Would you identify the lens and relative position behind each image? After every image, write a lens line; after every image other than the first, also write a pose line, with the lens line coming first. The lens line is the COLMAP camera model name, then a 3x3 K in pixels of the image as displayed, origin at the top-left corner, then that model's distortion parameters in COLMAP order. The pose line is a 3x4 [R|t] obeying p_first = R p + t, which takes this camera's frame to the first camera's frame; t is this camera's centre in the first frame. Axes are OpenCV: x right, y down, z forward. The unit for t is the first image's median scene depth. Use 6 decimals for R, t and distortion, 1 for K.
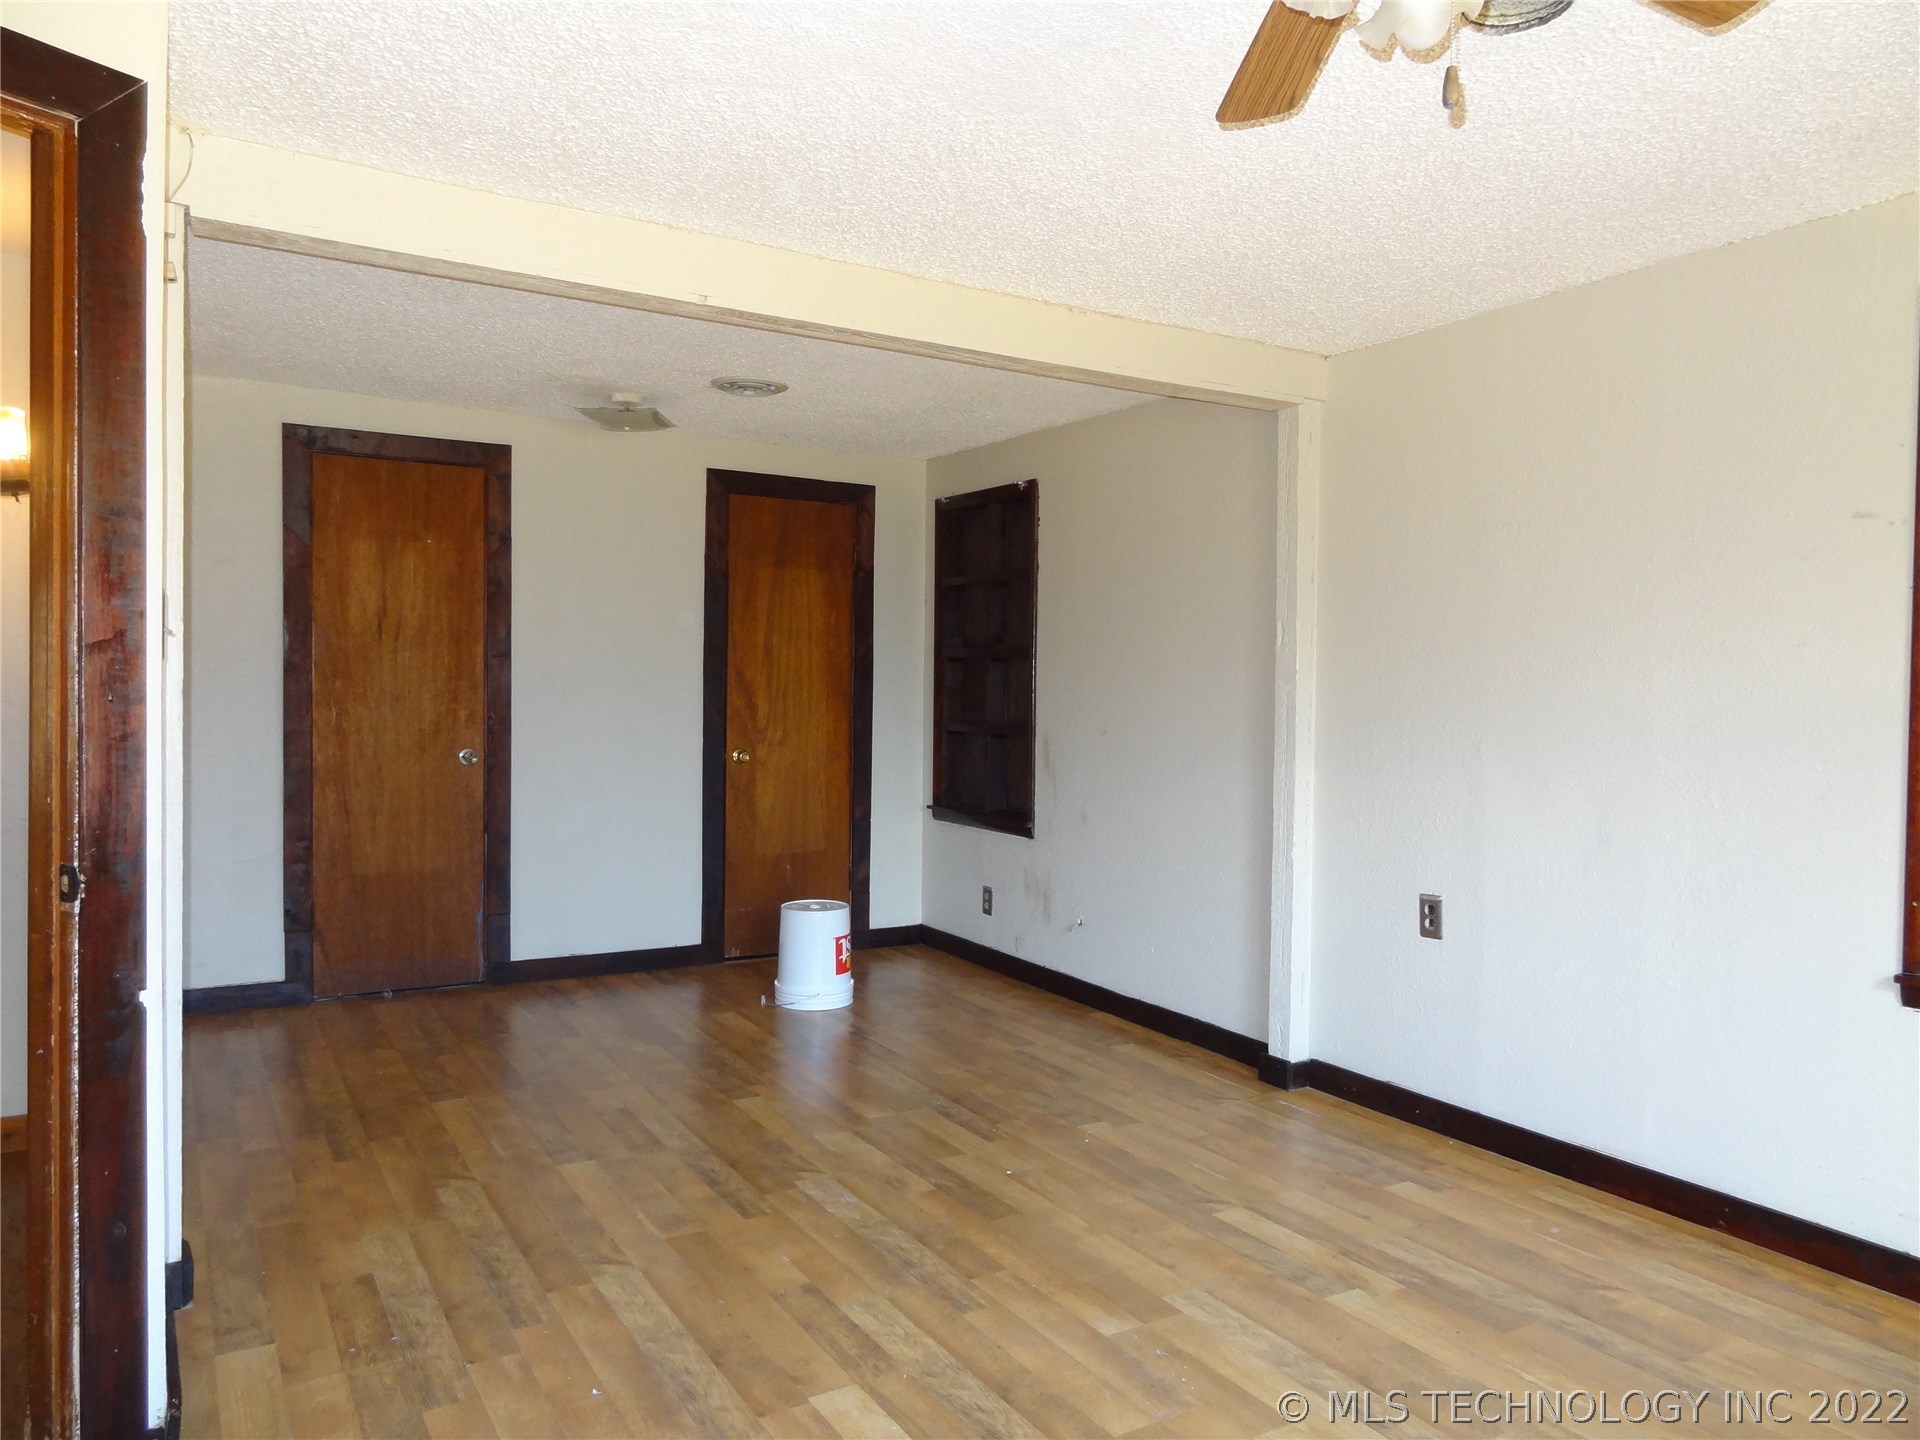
lens RADIAL K [[1334.9, 0, 960.5], [0, 1334.9, 725.6], [0, 0, 1]] dist [-0.002873, 0.001300]
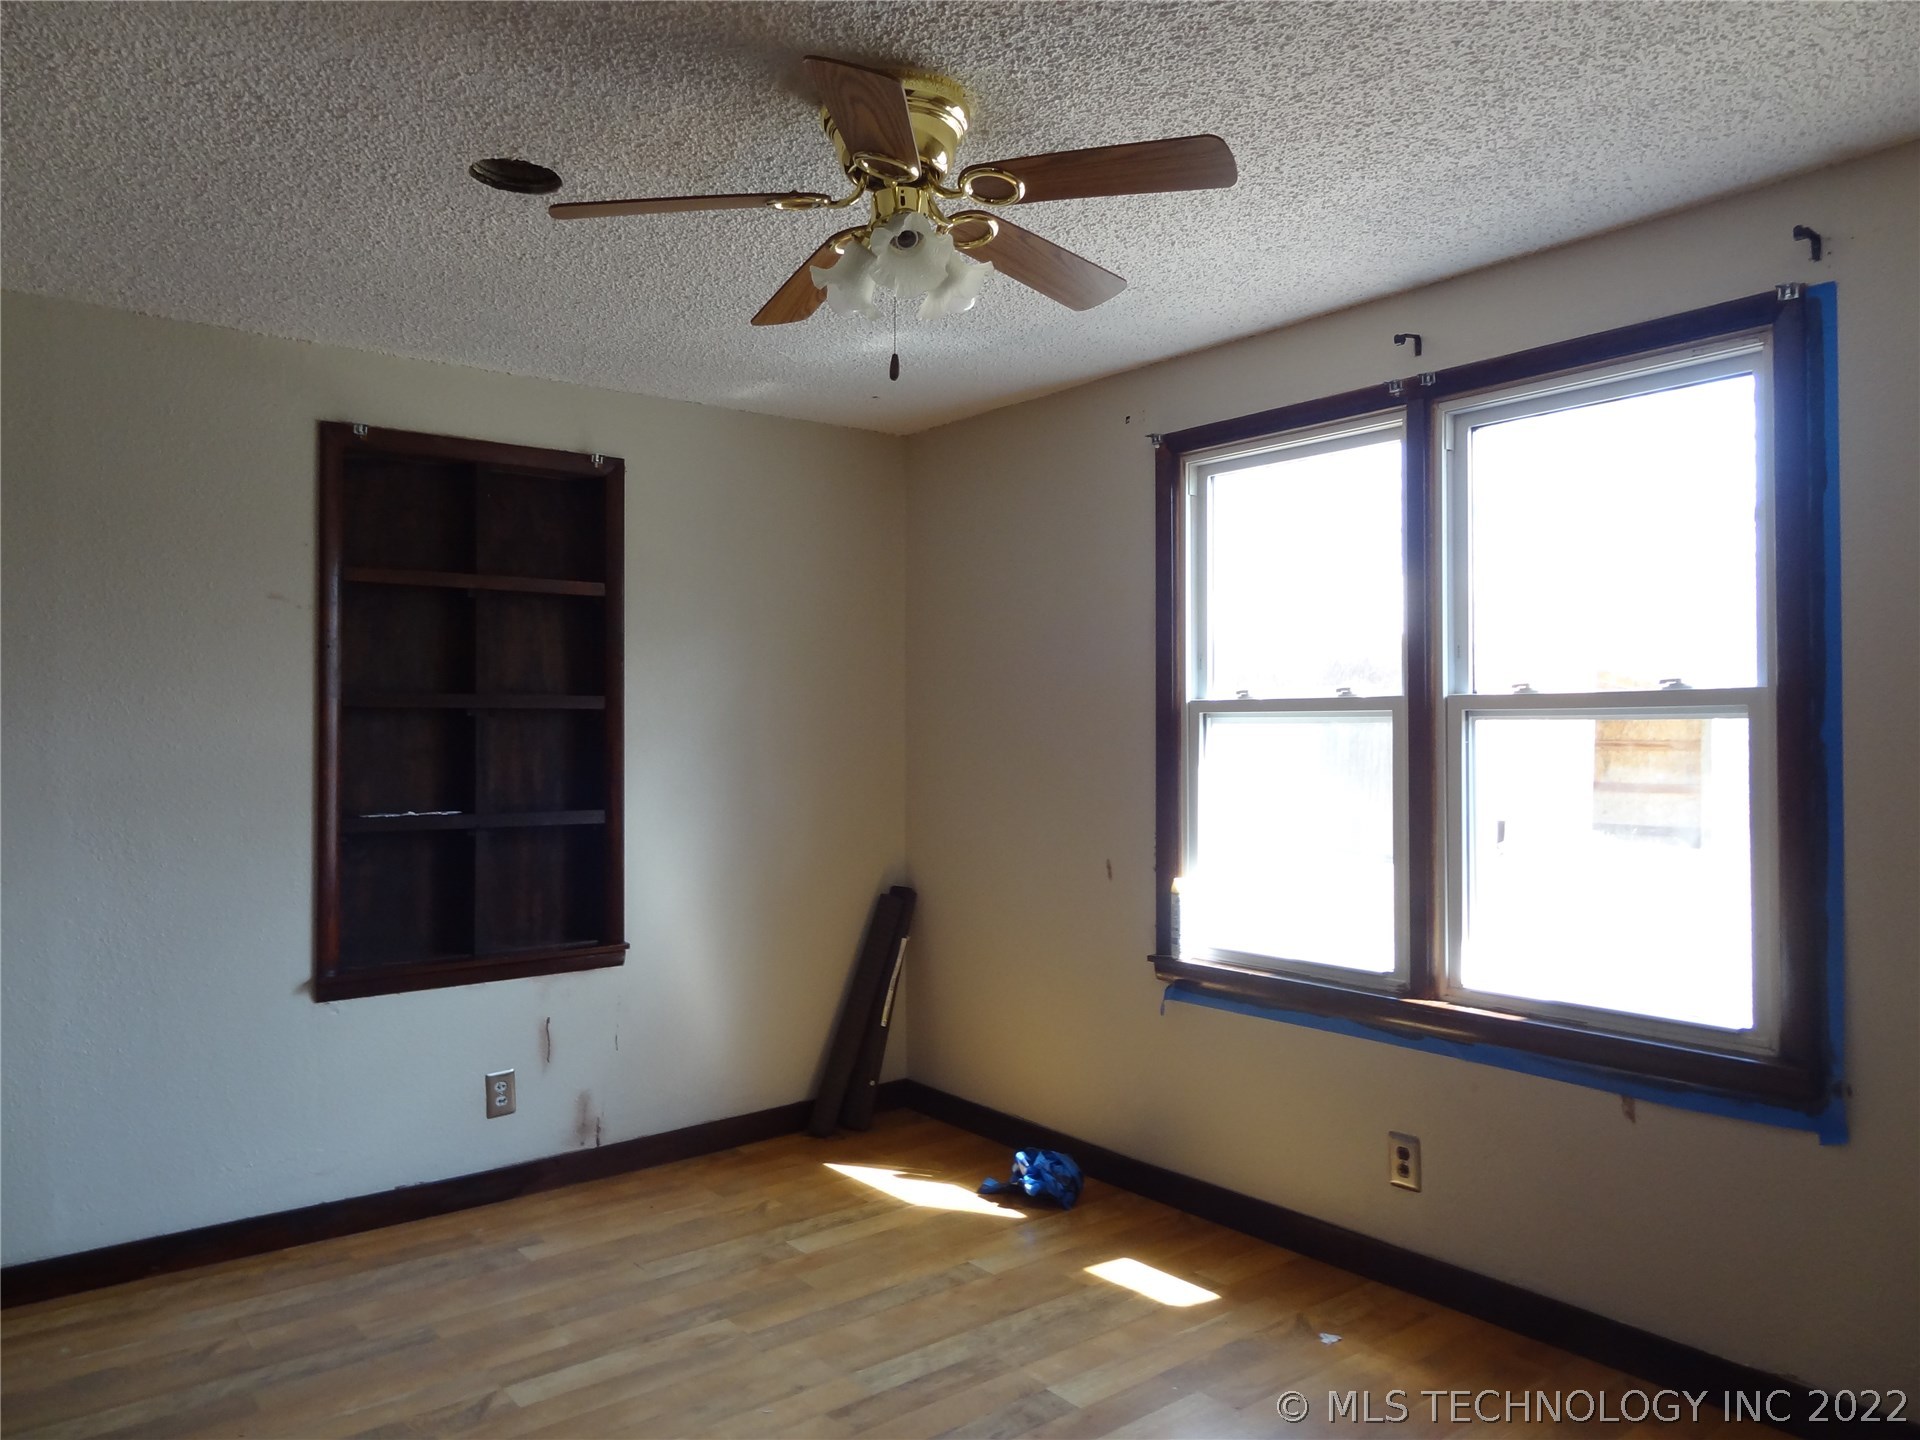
lens RADIAL K [[1334.9, 0, 963.8], [0, 1334.9, 718.2], [0, 0, 1]] dist [-0.002873, 0.001300]
pose [[-0.151360, 0.010883, 0.988419, -0.622530], [0.025298, 0.999655, -0.007133, -0.024726], [-0.988155, 0.023925, -0.151583, 0.631295]]
